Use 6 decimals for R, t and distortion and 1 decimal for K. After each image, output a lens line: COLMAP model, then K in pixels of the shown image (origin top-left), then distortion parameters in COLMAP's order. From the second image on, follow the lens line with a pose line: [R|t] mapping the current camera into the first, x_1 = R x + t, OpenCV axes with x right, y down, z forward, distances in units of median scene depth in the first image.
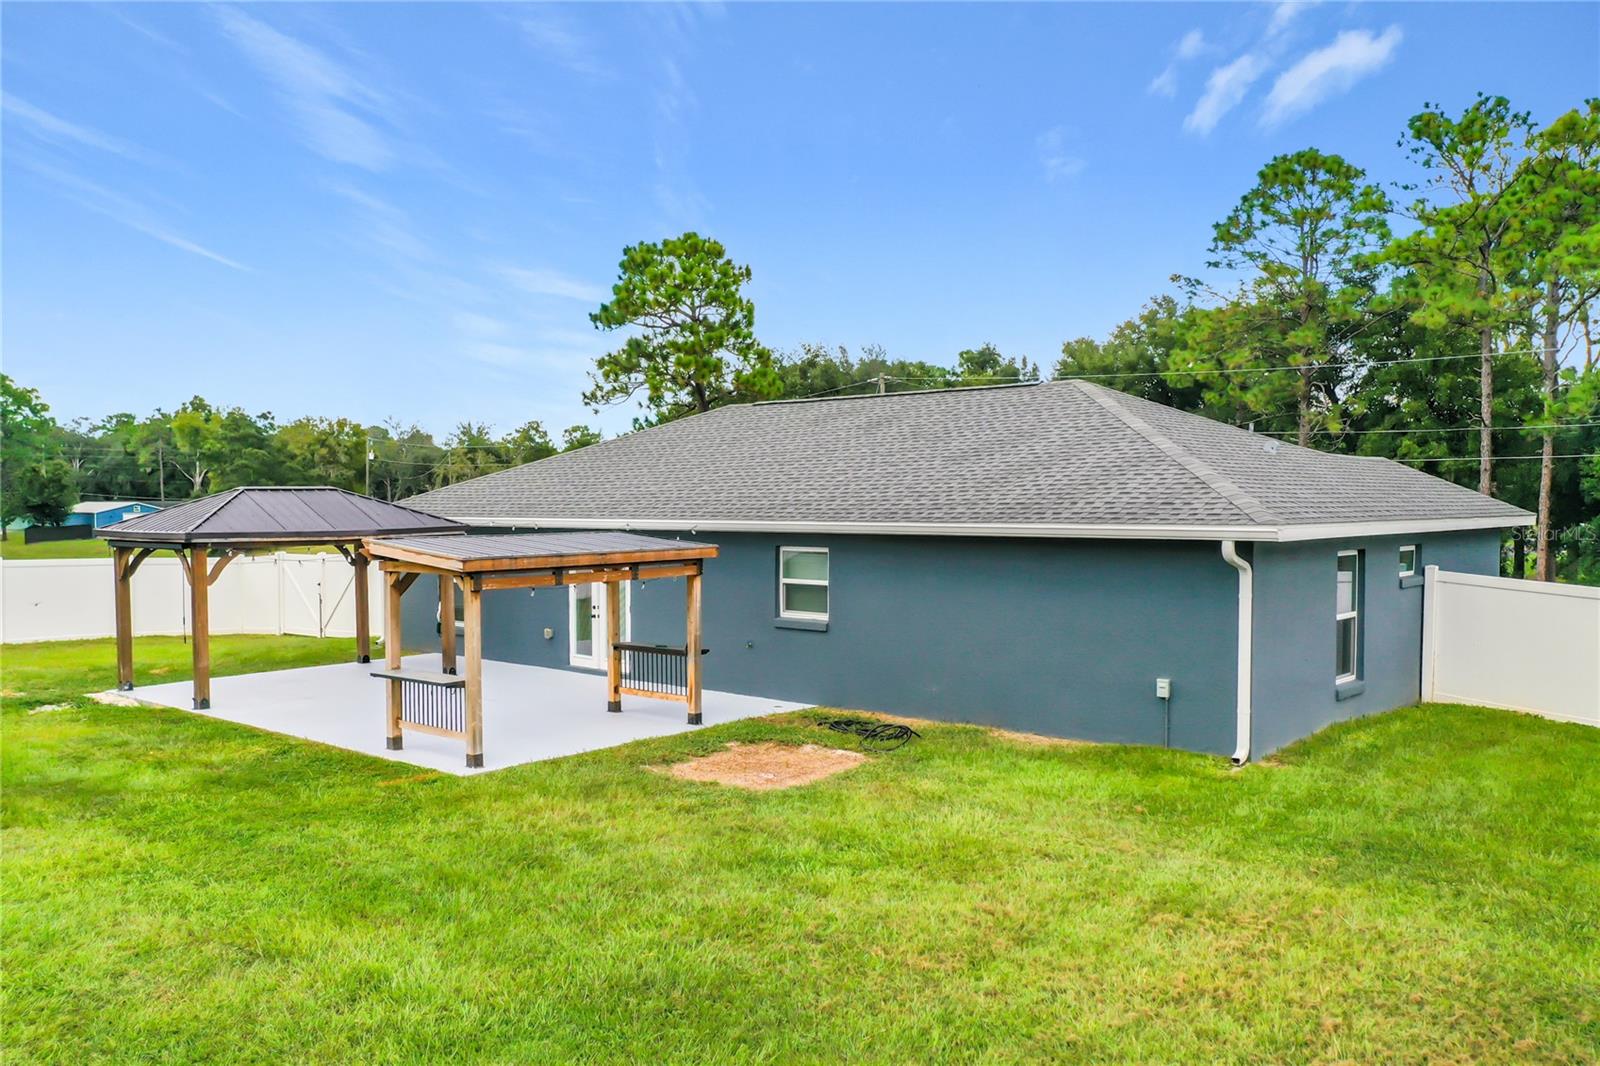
lens RADIAL K [[1290.6, 0, 748.5], [0, 1290.6, 531.3], [0, 0, 1]] dist [0.009781, -0.006206]
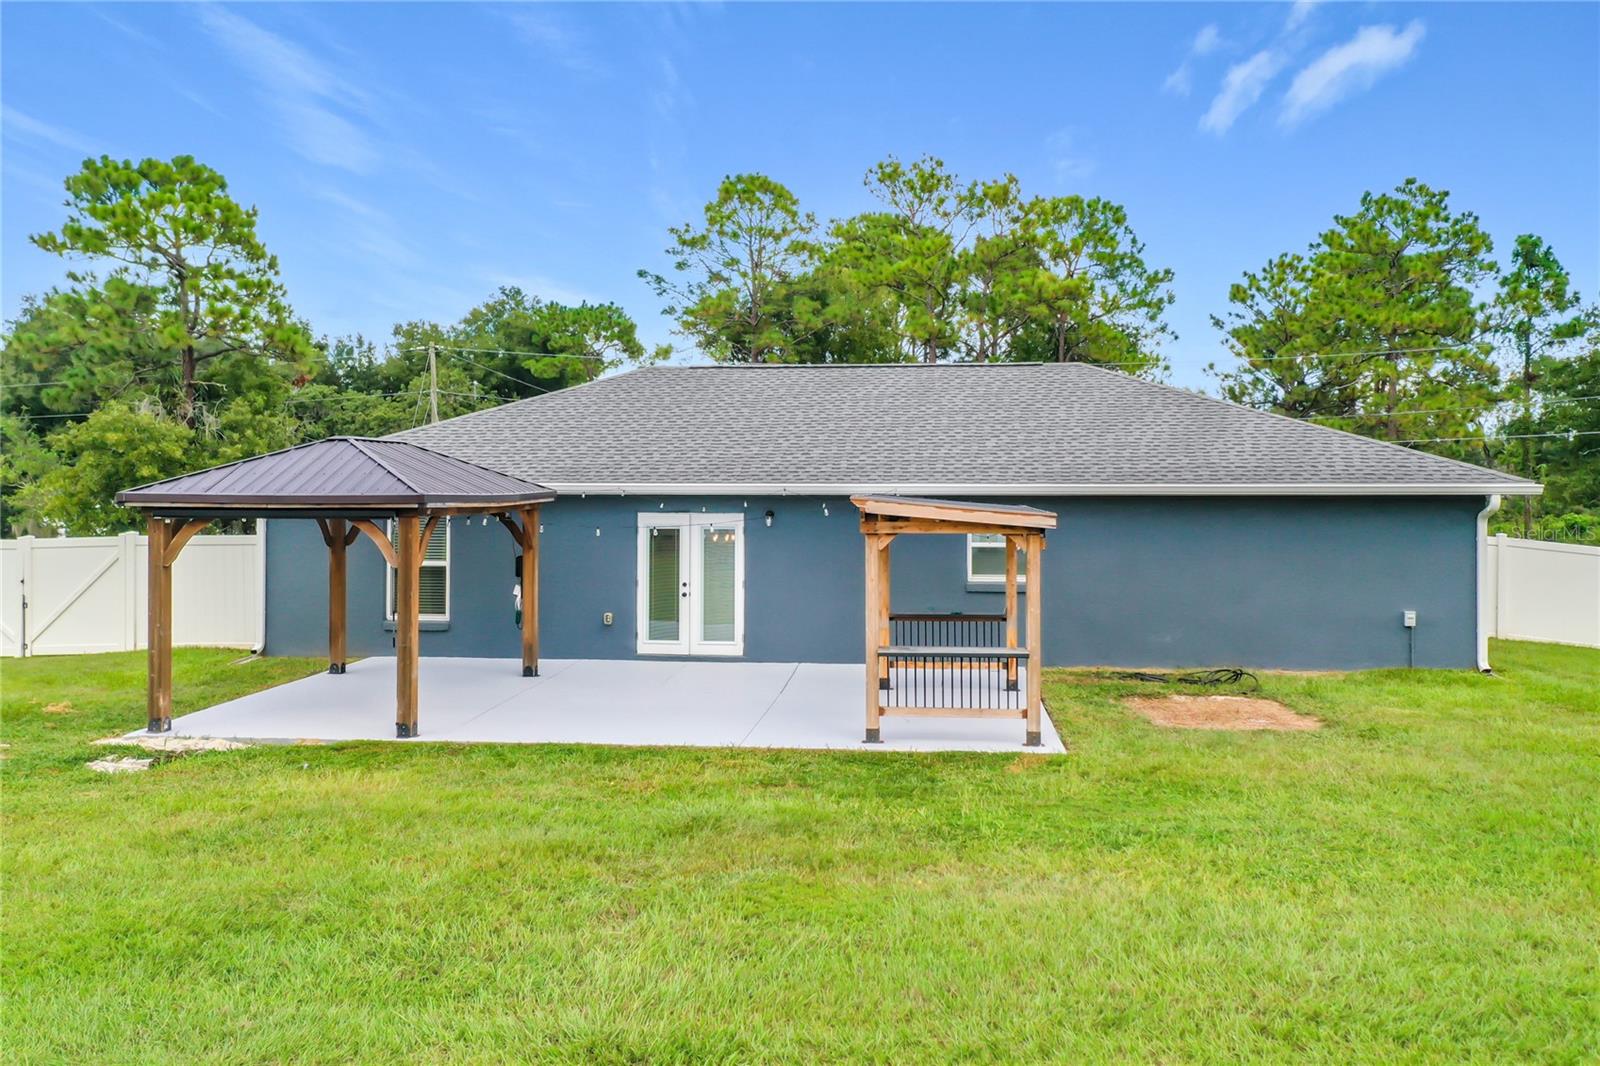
lens RADIAL K [[1322.0, 0, 793.6], [0, 1322.0, 458.4], [0, 0, 1]] dist [-0.011274, -0.006164]
pose [[0.794853, 0.022270, 0.606393, -0.601578], [0.008676, 0.998807, -0.048054, 0.017636], [-0.606740, 0.043457, 0.793712, 0.245096]]
